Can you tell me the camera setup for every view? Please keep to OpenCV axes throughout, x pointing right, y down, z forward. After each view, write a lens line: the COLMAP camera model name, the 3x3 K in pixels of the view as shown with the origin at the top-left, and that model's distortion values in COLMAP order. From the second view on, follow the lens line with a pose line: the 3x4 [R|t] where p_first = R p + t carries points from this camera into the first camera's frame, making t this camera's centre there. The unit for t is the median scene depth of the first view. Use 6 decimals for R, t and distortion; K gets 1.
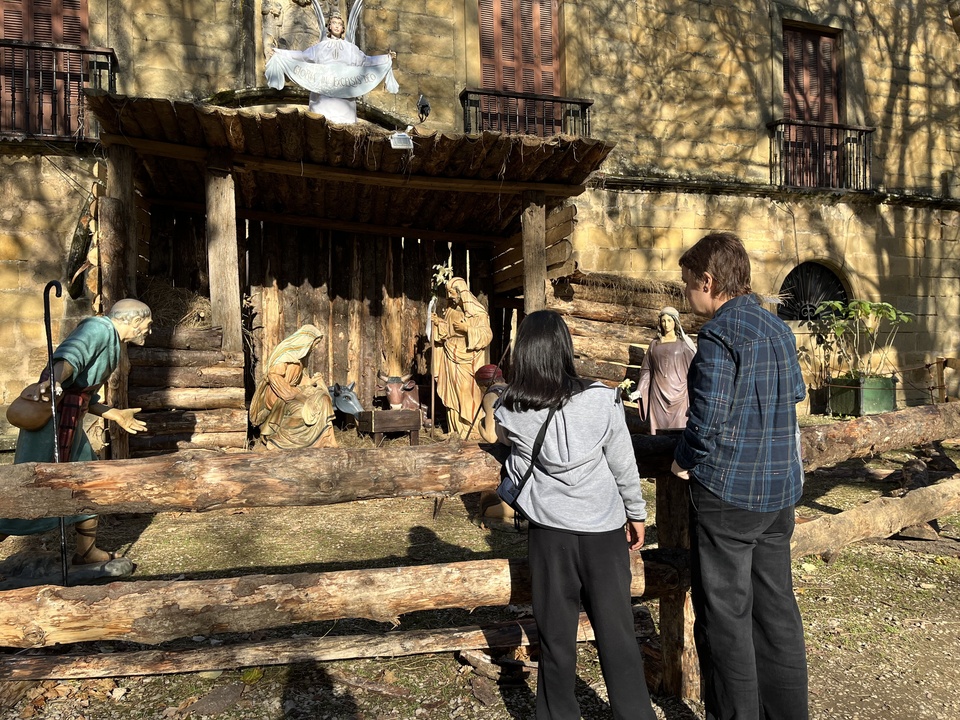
lens RADIAL K [[725.6, 0, 483.1], [0, 725.6, 364.3], [0, 0, 1]] dist [0.079047, -0.101838]
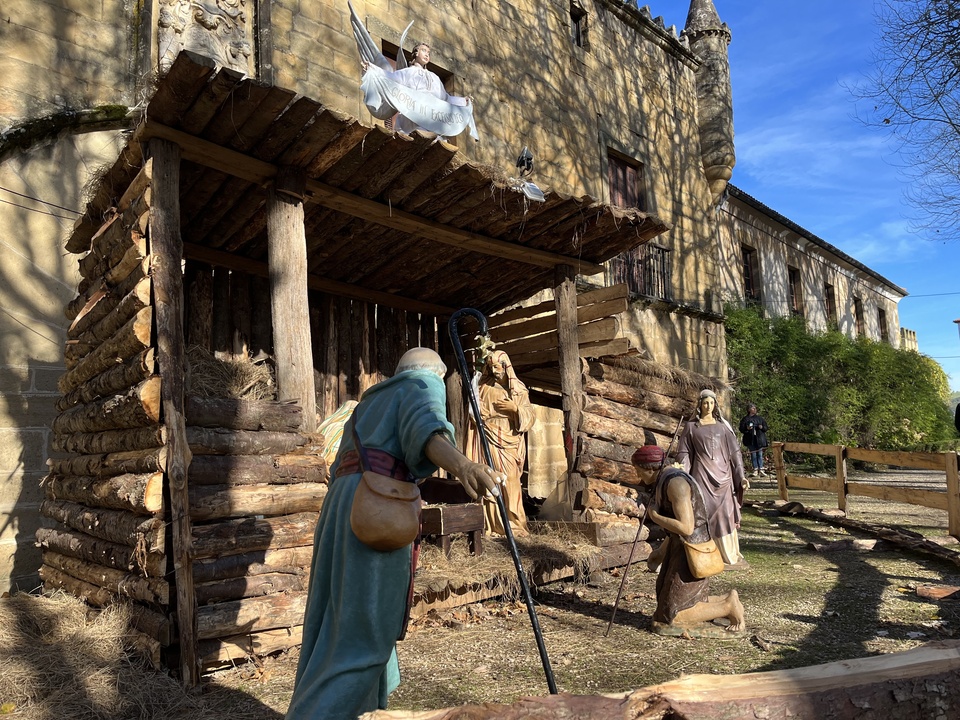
lens RADIAL K [[725.6, 0, 488.2], [0, 725.6, 361.7], [0, 0, 1]] dist [0.079047, -0.101838]
pose [[0.894581, 0.041191, 0.445004, -0.385710], [0.019050, 0.991324, -0.130057, 0.007653], [-0.446500, 0.124824, 0.886034, 0.193963]]
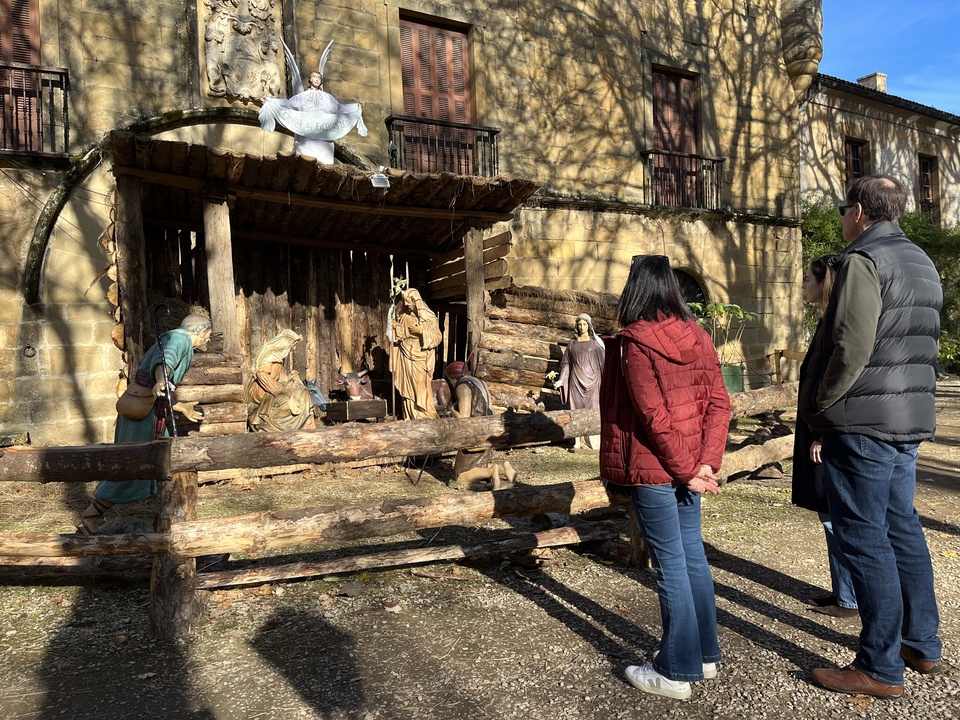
lens RADIAL K [[725.6, 0, 485.0], [0, 725.6, 362.9], [0, 0, 1]] dist [0.079047, -0.101838]
pose [[0.983284, -0.016057, 0.181367, -0.118345], [0.014727, 0.999854, 0.008681, -0.005255], [-0.181480, -0.005865, 0.983377, -0.171358]]
